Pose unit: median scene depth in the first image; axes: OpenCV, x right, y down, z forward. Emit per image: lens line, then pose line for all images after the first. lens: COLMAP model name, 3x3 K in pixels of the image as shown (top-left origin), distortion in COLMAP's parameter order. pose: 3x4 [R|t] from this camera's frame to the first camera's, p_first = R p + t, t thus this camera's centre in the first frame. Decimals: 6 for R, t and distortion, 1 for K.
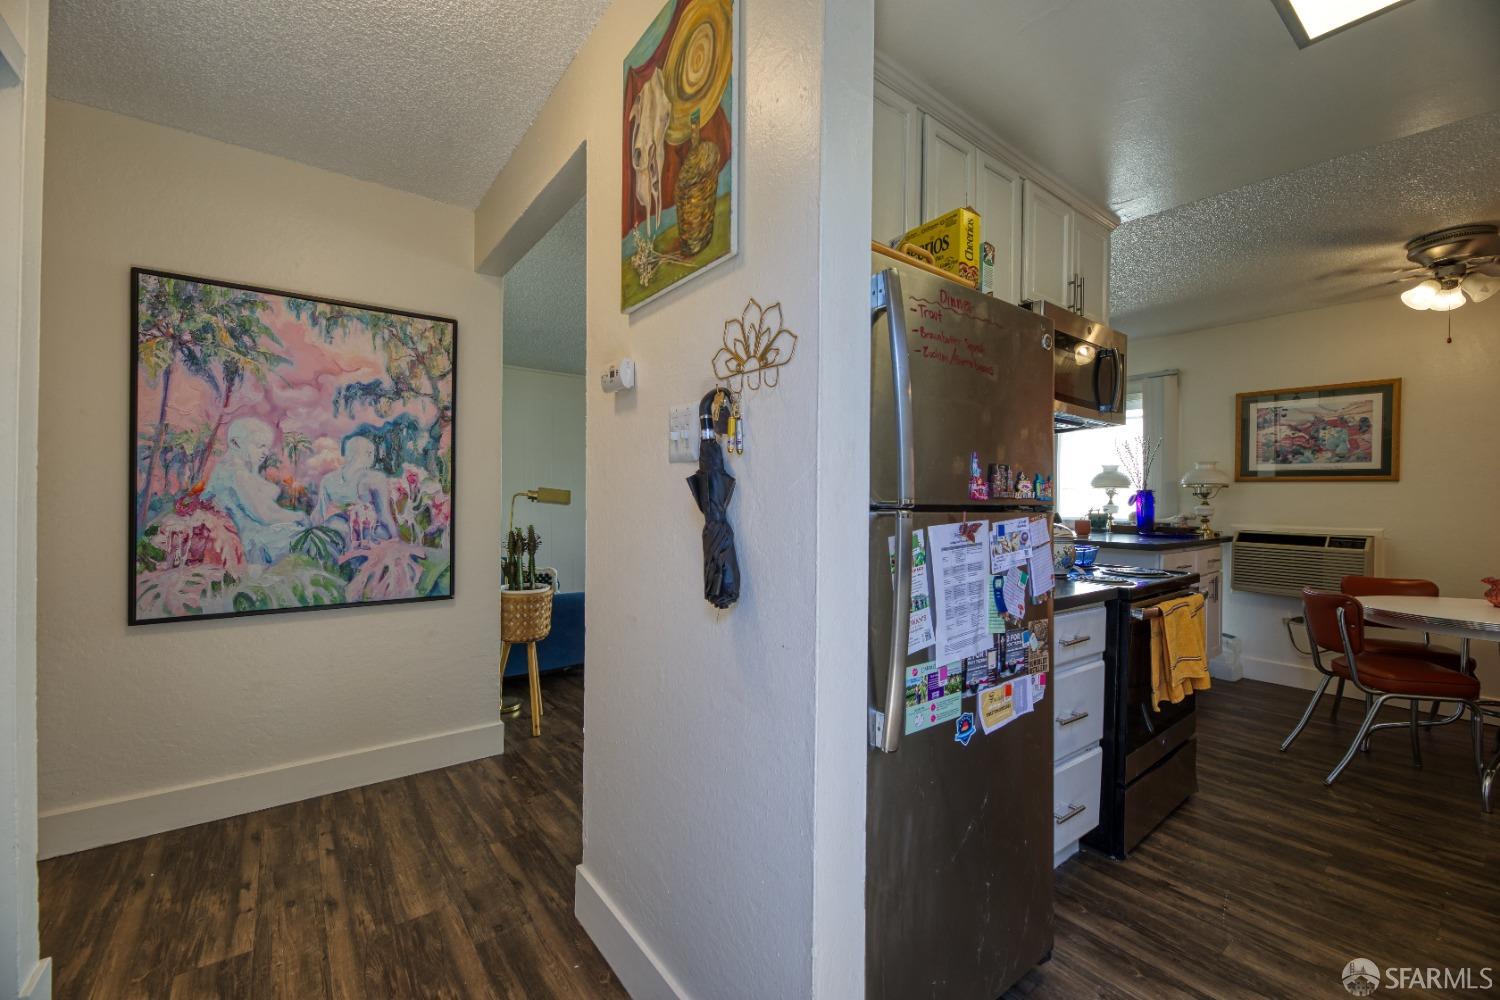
lens RADIAL K [[600.5, 0, 753.7], [0, 600.5, 498.6], [0, 0, 1]] dist [-0.000954, 0.000095]
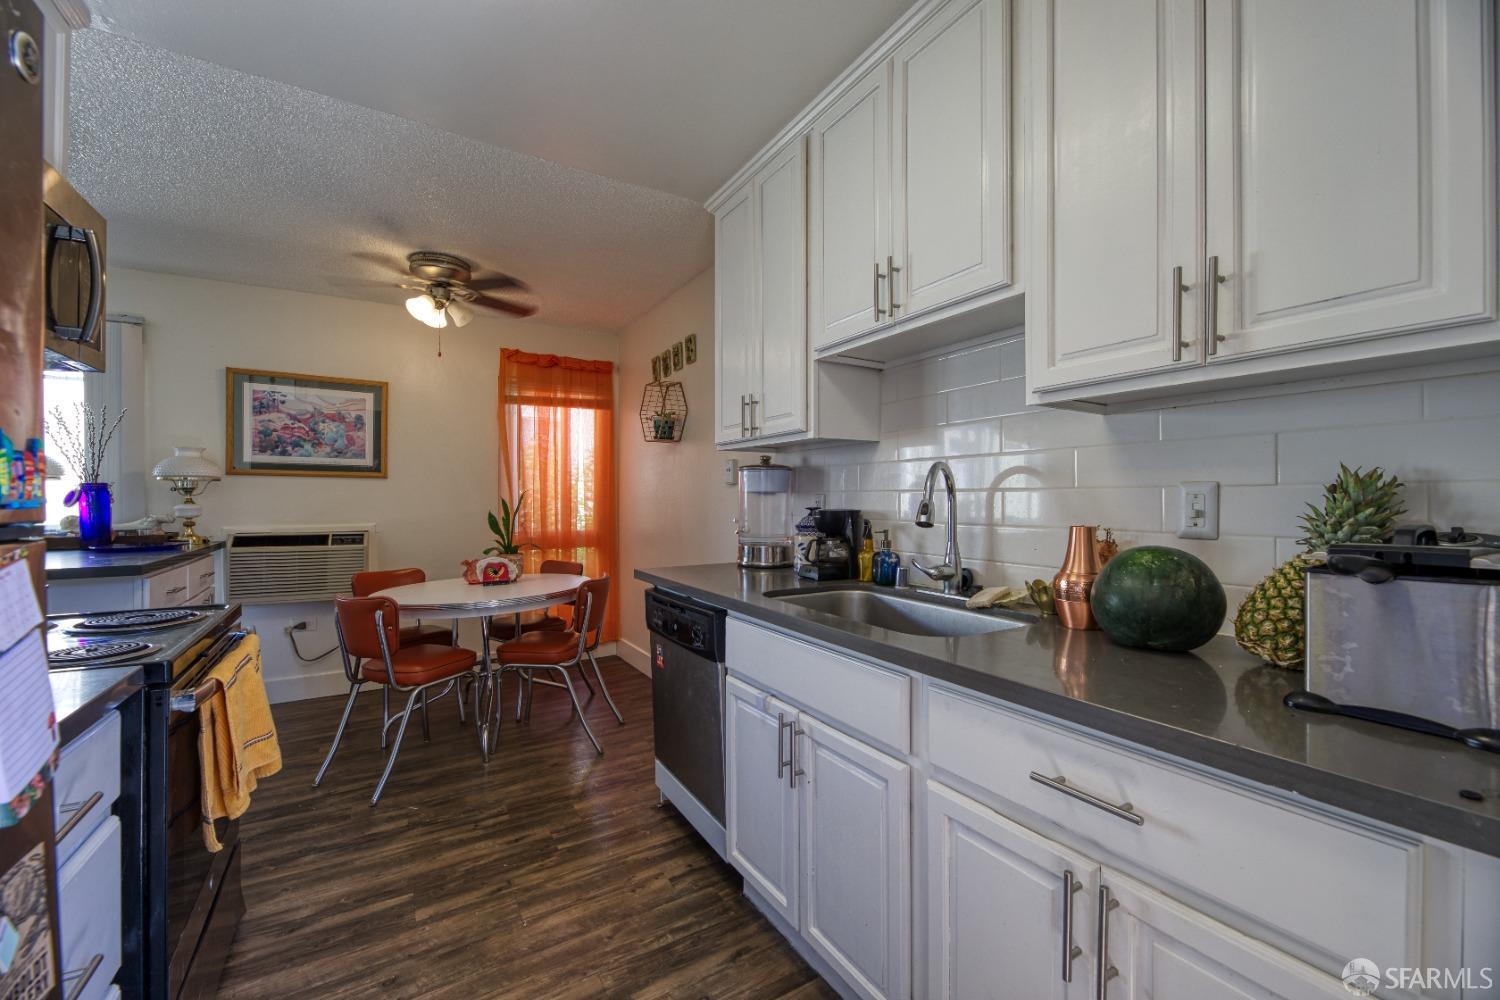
lens RADIAL K [[600.5, 0, 753.7], [0, 600.5, 498.6], [0, 0, 1]] dist [-0.000954, 0.000095]
pose [[0.110466, -0.011332, 0.993815, 0.077071], [0.002553, 0.999935, 0.011118, -0.002784], [-0.993877, 0.001309, 0.110488, 0.224327]]
